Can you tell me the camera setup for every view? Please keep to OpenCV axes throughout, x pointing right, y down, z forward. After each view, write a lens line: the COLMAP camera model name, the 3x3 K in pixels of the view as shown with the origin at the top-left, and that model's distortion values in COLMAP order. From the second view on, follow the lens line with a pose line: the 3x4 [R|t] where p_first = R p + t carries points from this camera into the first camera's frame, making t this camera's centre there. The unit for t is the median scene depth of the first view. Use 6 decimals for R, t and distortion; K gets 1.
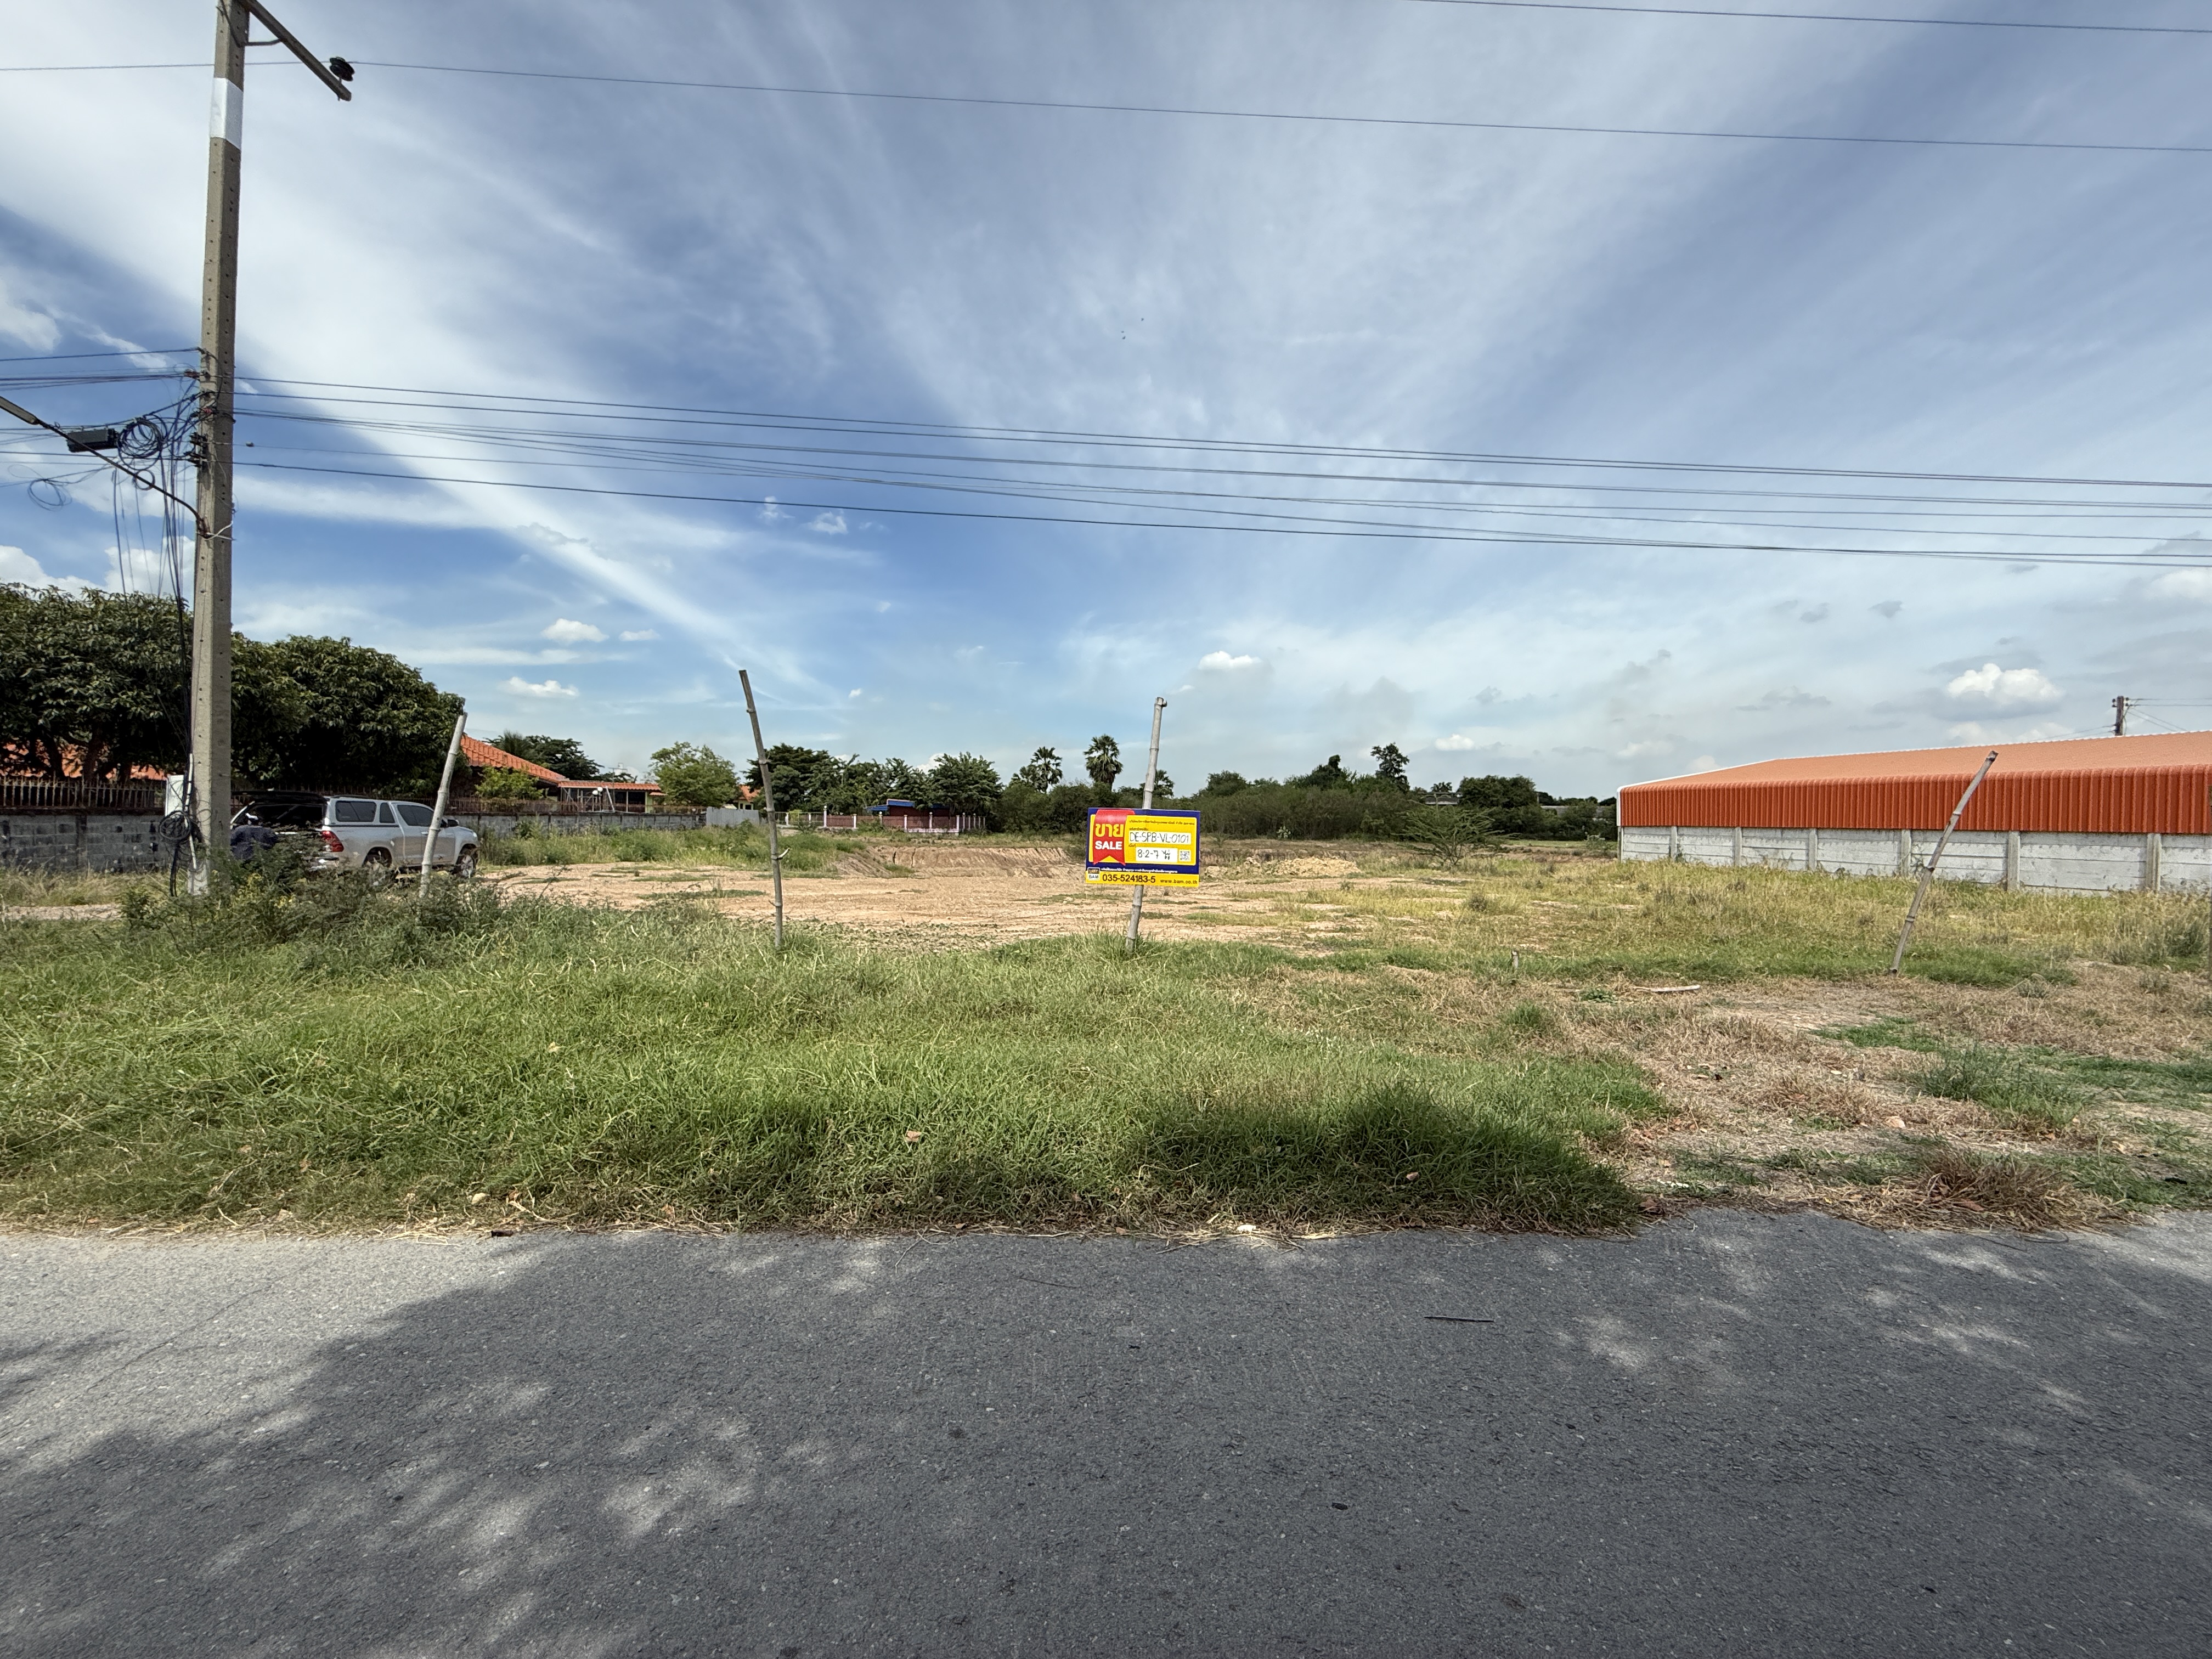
lens RADIAL K [[889.0, 0, 1106.0], [0, 889.0, 829.5], [0, 0, 1]] dist [-0.002945, -0.000327]
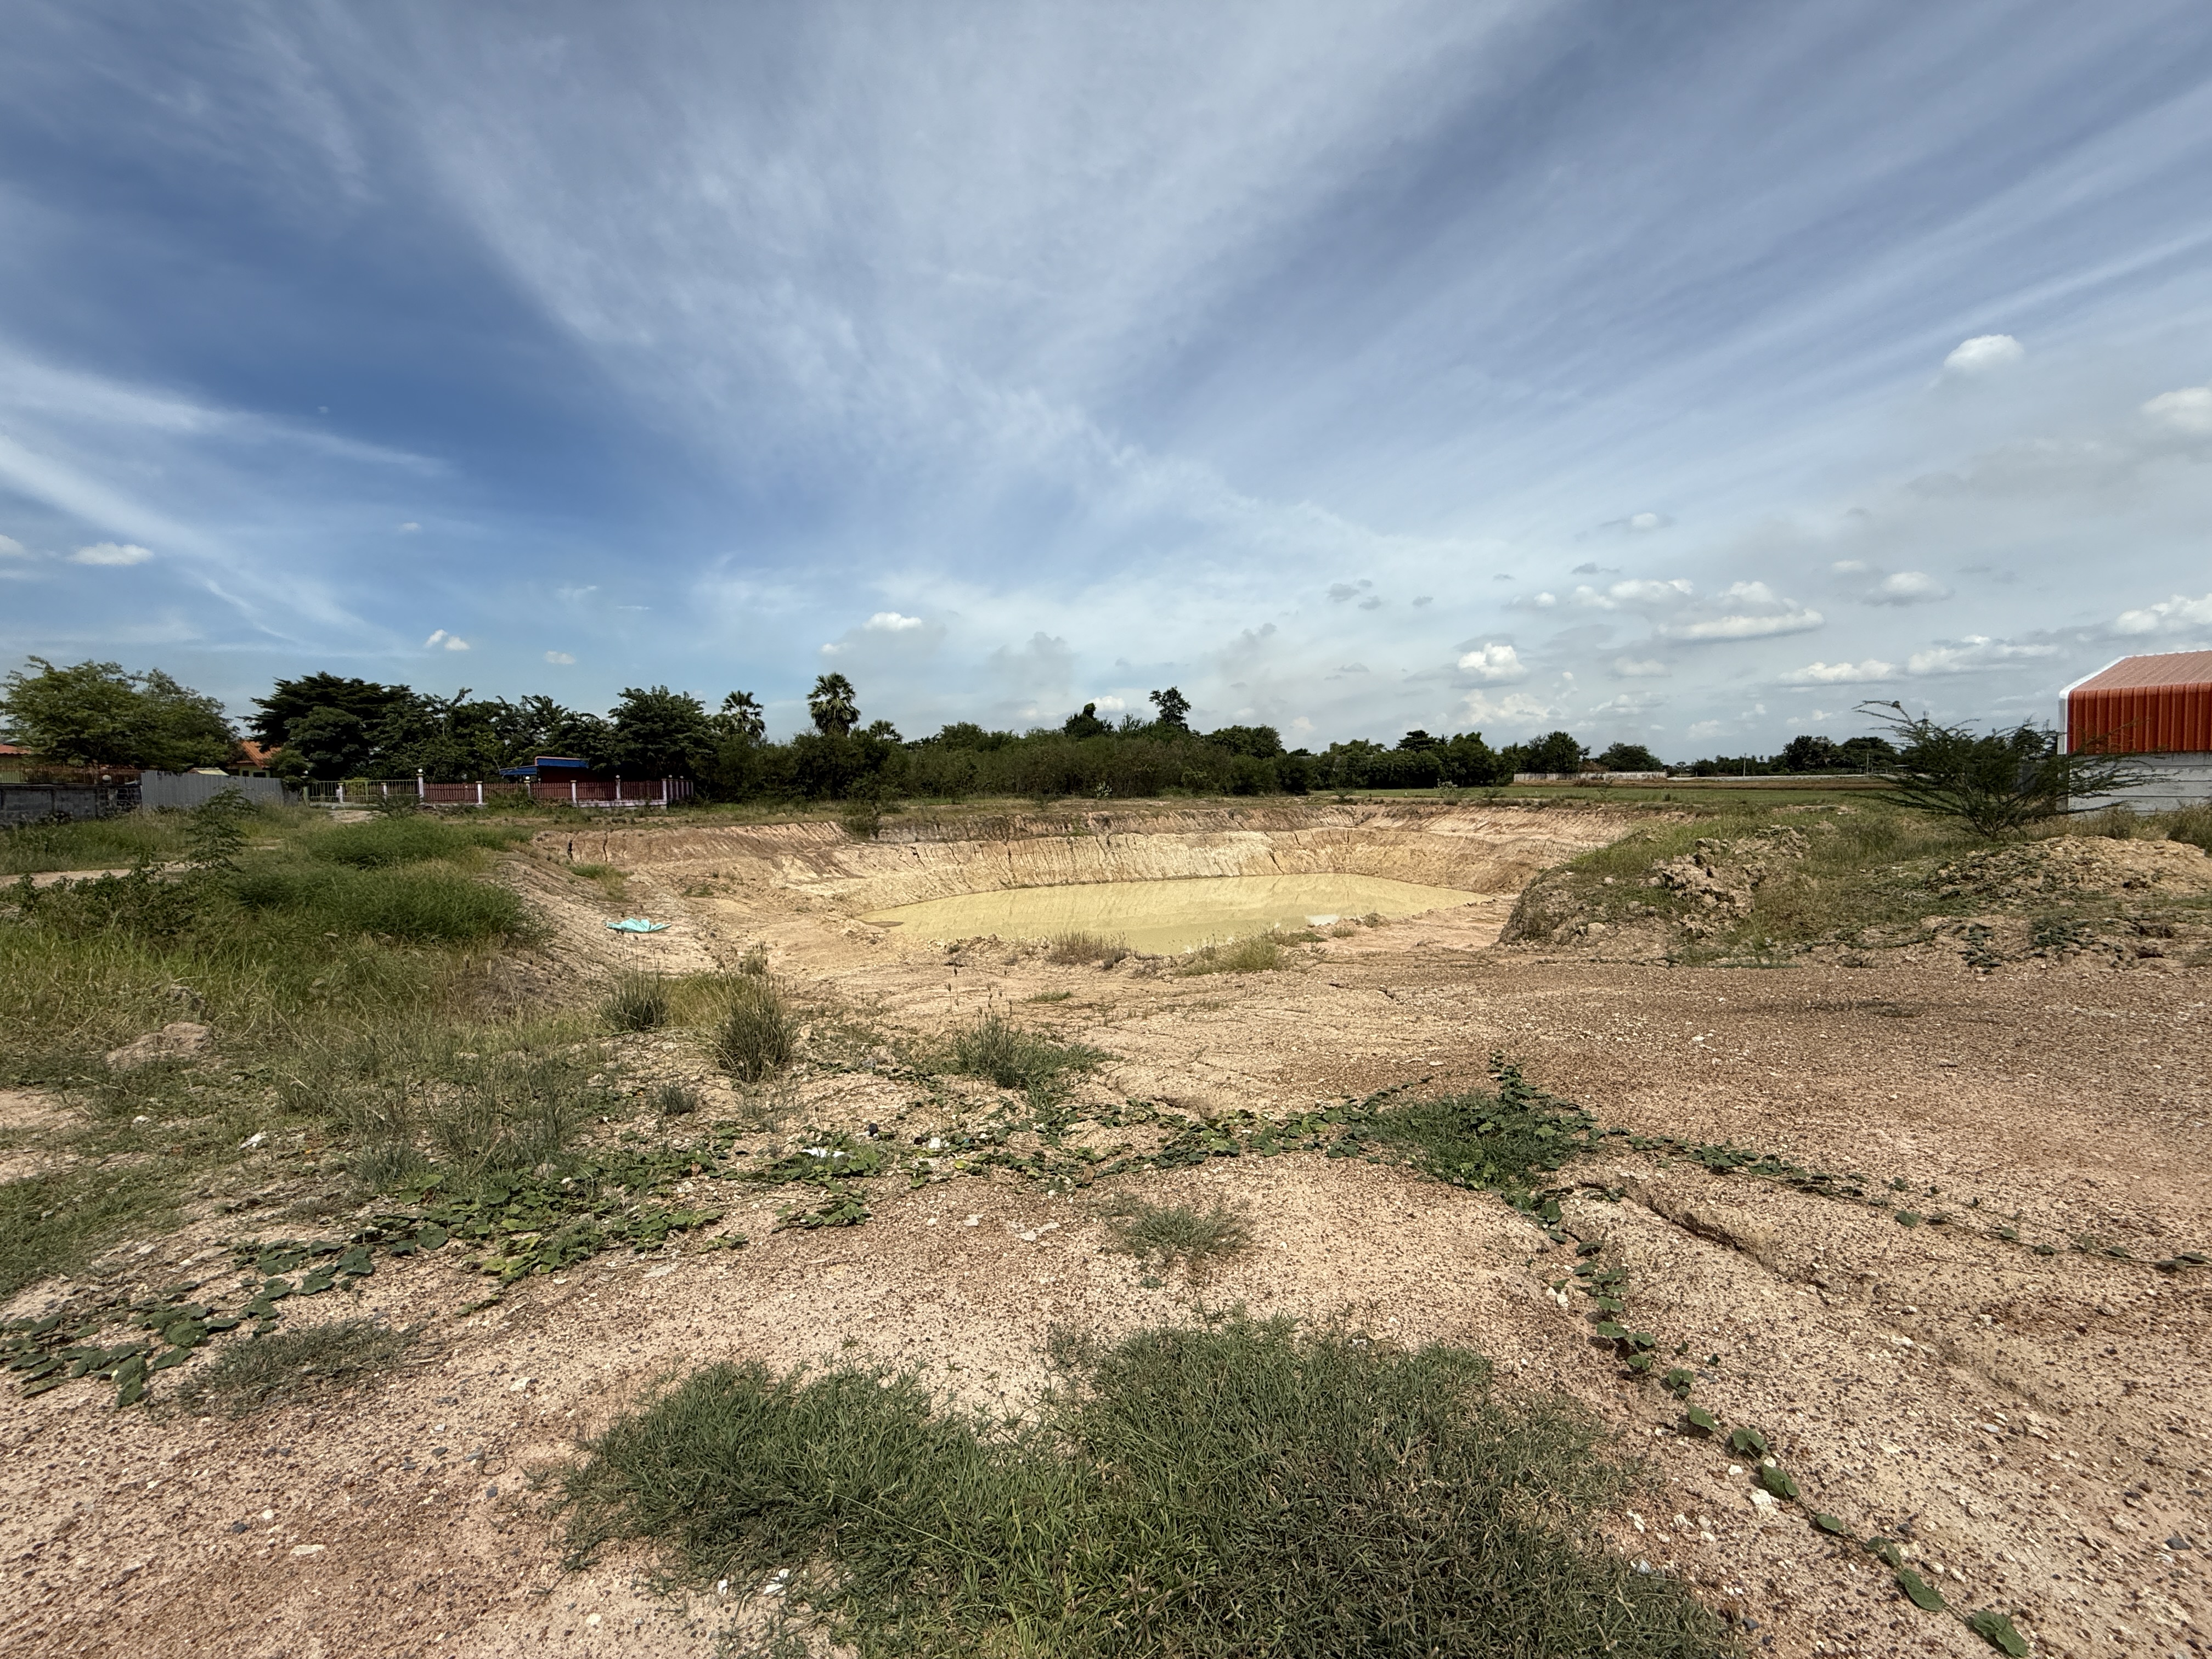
lens RADIAL K [[889.0, 0, 1106.0], [0, 889.0, 829.5], [0, 0, 1]] dist [-0.002945, -0.000327]
pose [[0.930071, -0.047219, 0.364332, -0.067237], [0.031154, 0.998271, 0.049850, -0.000595], [-0.366056, -0.035014, 0.929934, 0.173251]]
